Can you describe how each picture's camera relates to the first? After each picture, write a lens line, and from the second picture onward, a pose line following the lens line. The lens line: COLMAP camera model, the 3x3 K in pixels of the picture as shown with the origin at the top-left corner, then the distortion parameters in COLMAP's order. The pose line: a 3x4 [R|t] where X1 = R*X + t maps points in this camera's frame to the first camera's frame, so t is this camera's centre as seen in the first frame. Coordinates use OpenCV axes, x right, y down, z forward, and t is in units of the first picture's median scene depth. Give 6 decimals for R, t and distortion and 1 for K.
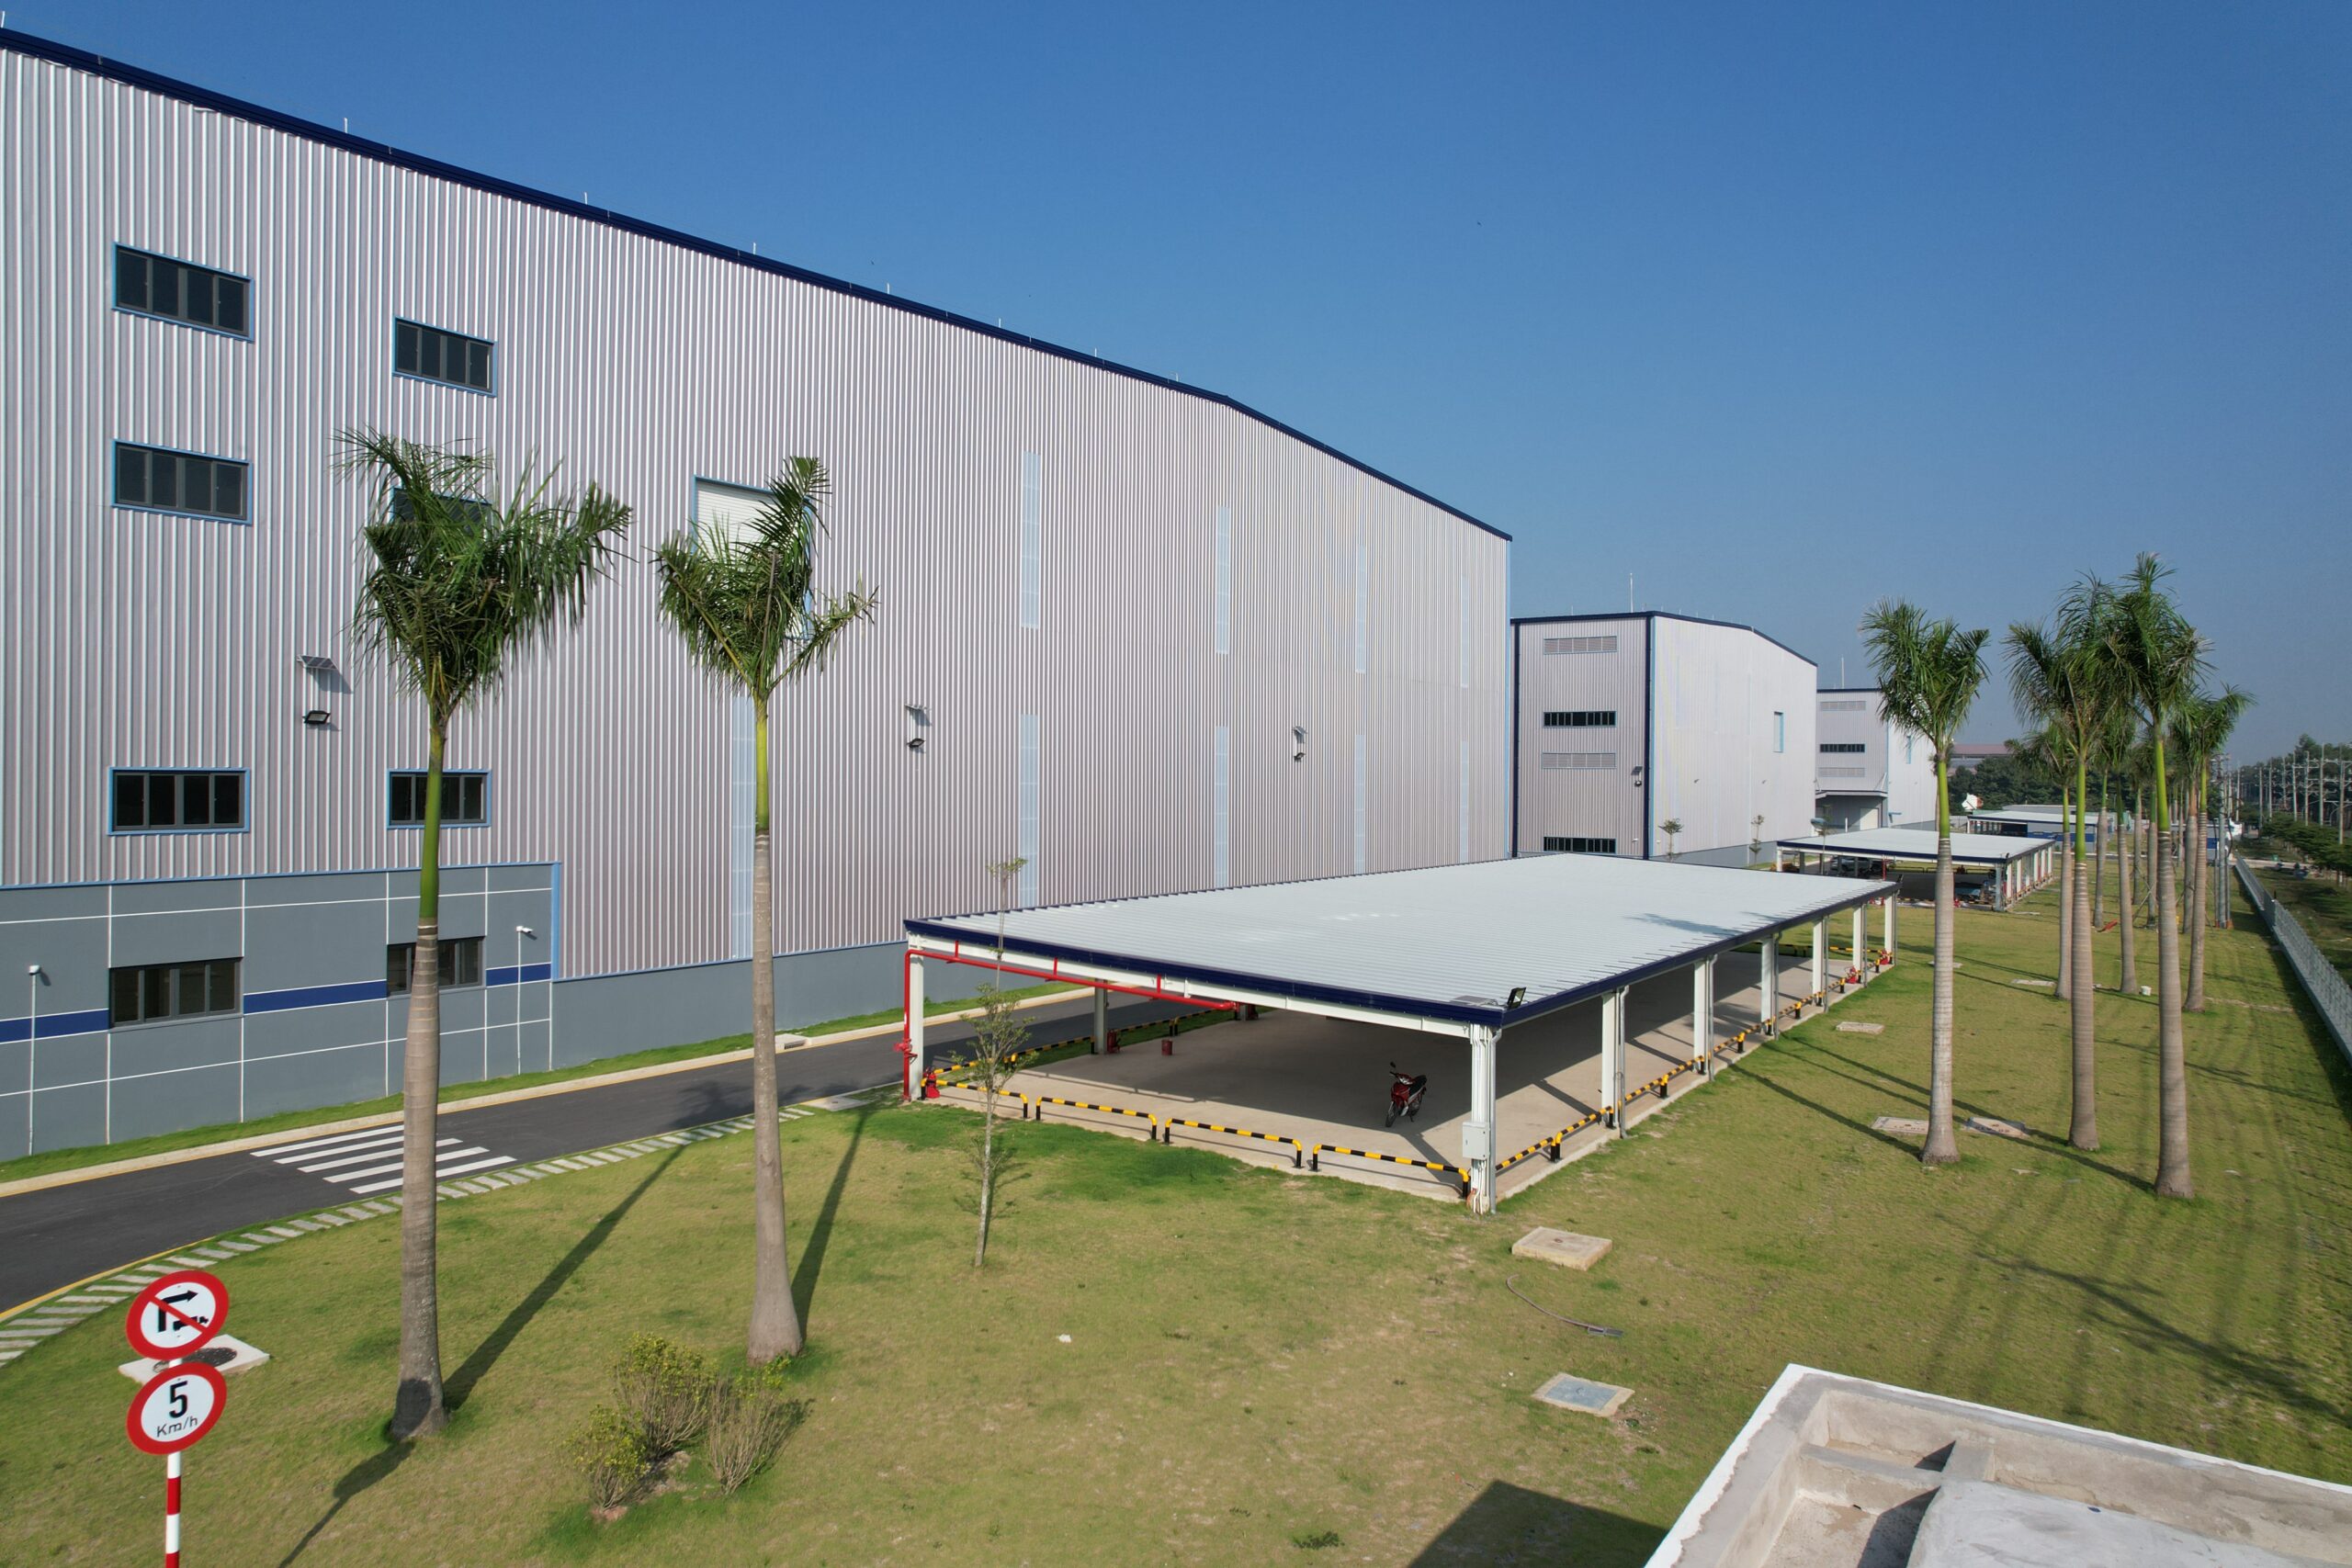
lens RADIAL K [[1499.0, 0, 1183.4], [0, 1499.0, 779.1], [0, 0, 1]] dist [-0.074129, 0.064649]
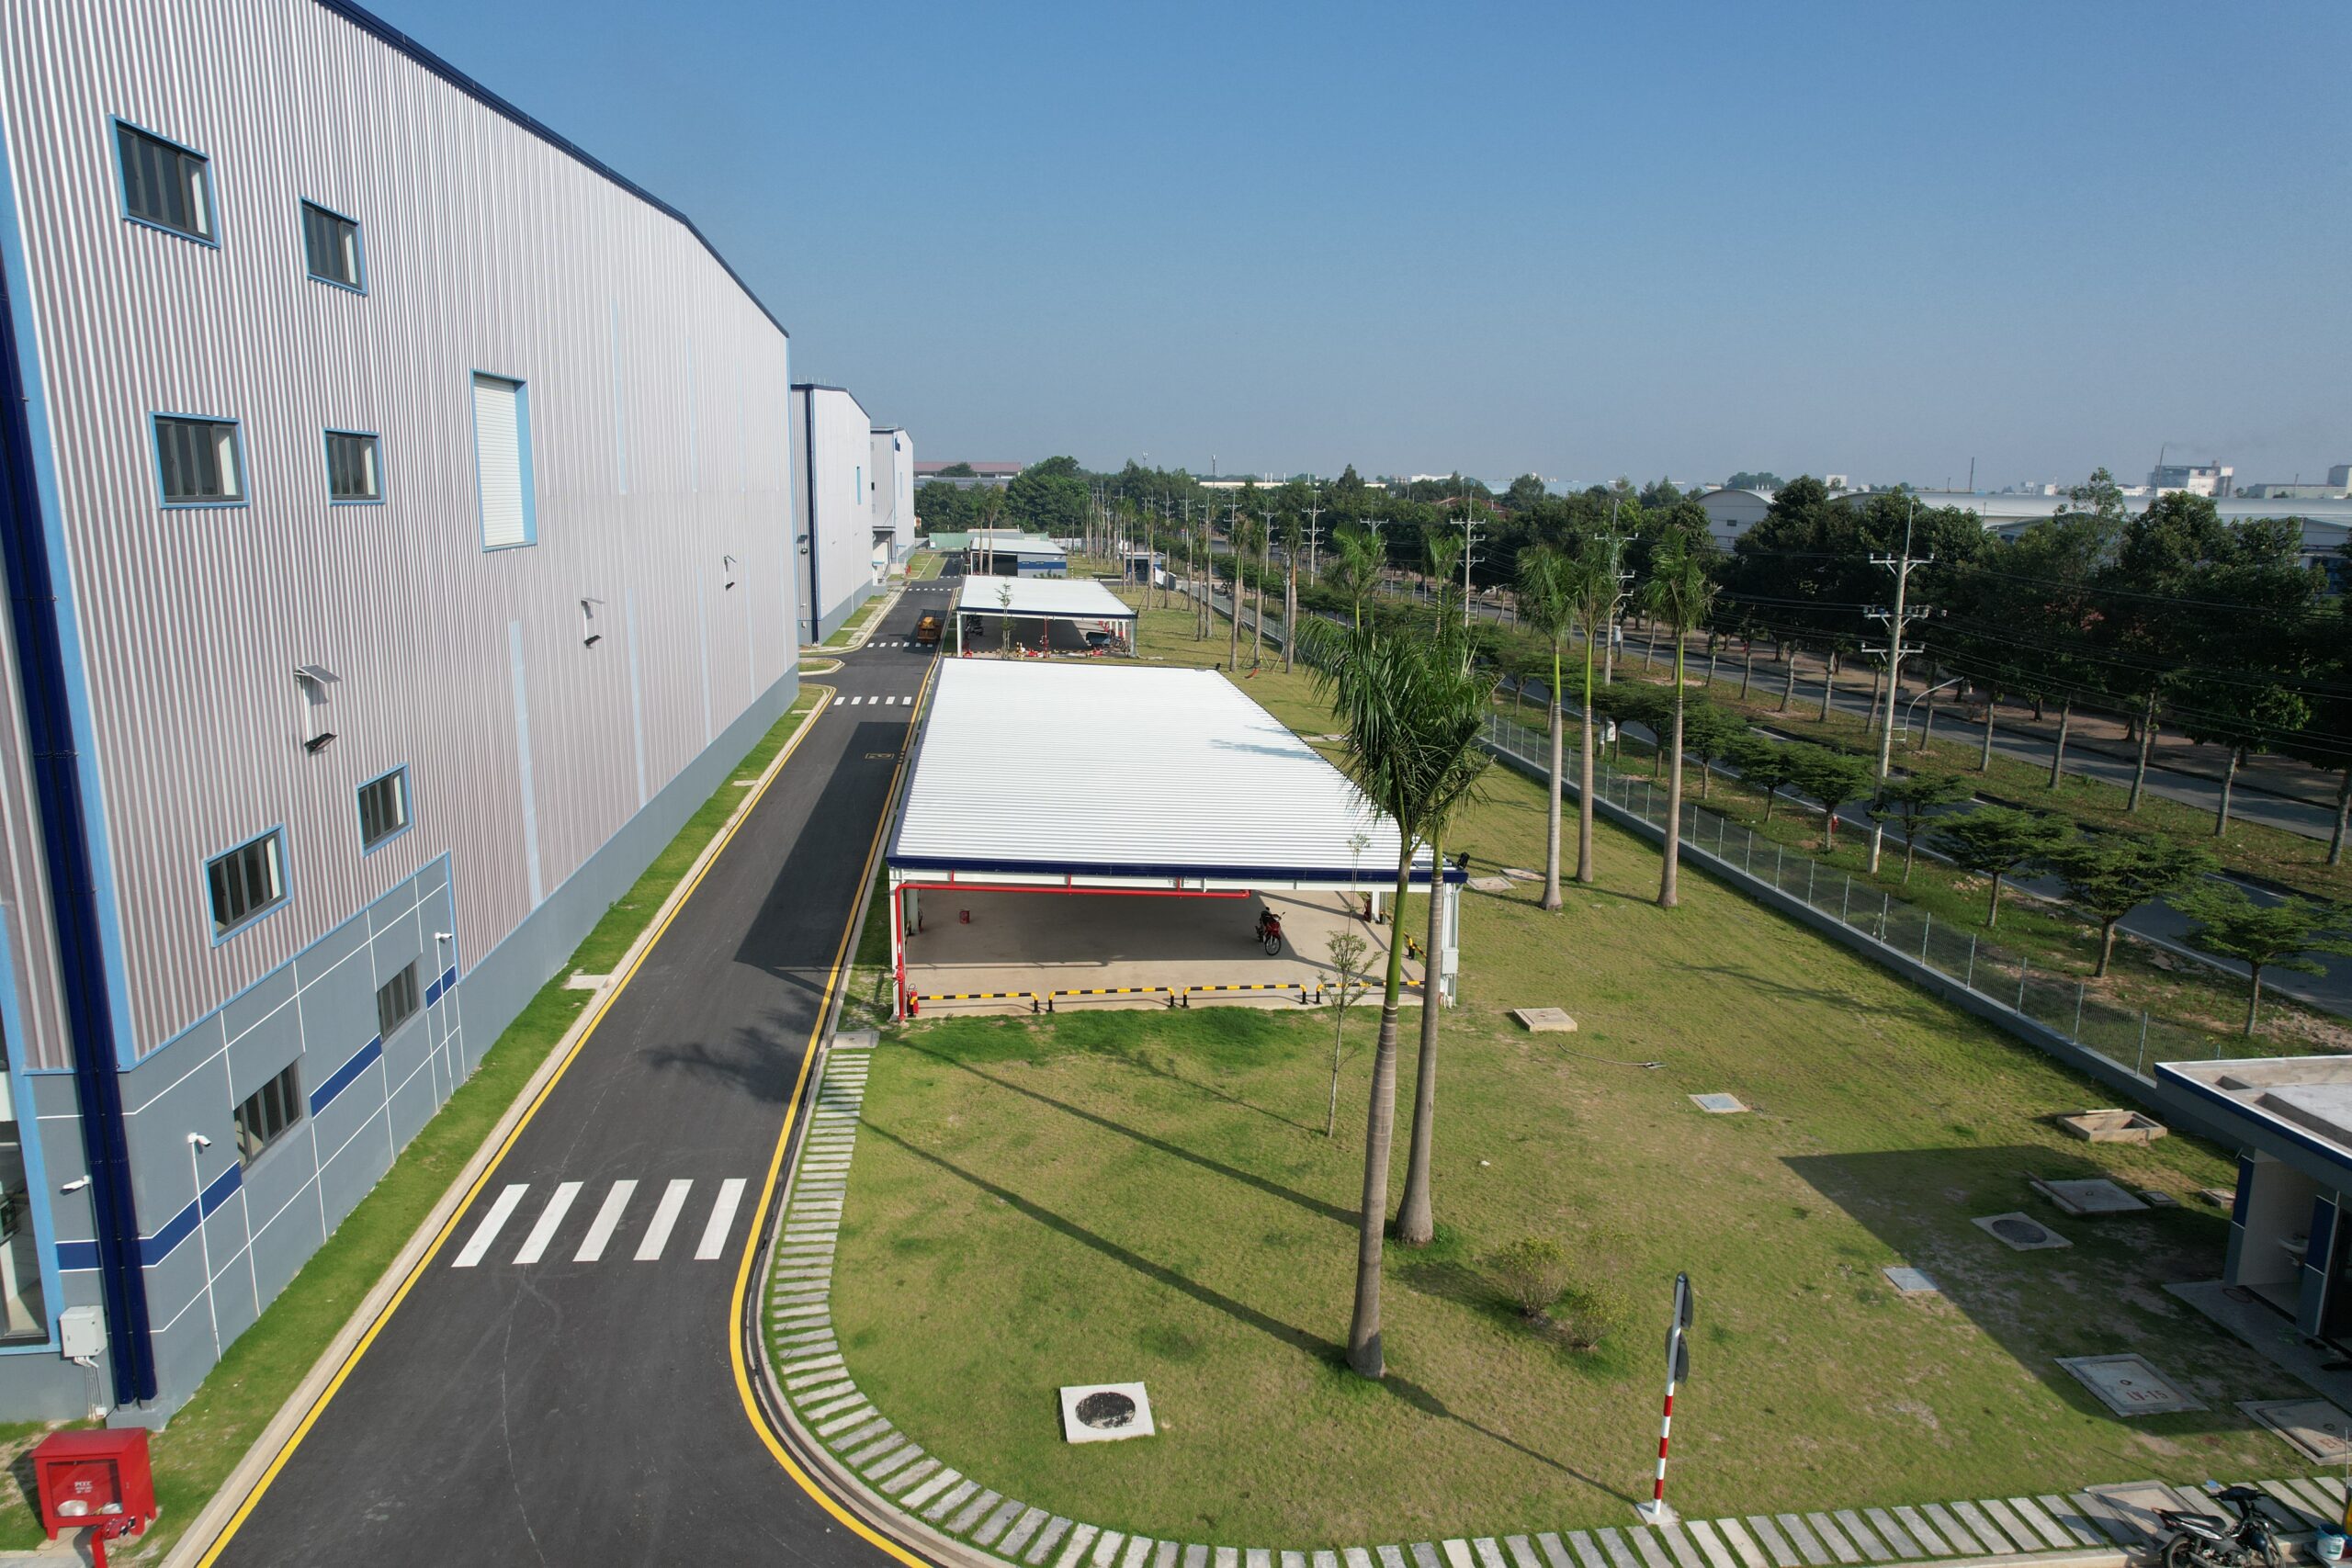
lens RADIAL K [[1499.0, 0, 1171.1], [0, 1499.0, 799.4], [0, 0, 1]] dist [-0.074129, 0.064649]
pose [[0.745945, -0.139800, 0.651170, -0.943689], [-0.002231, 0.977191, 0.212350, -0.222564], [-0.666004, -0.159854, 0.728619, 0.145925]]
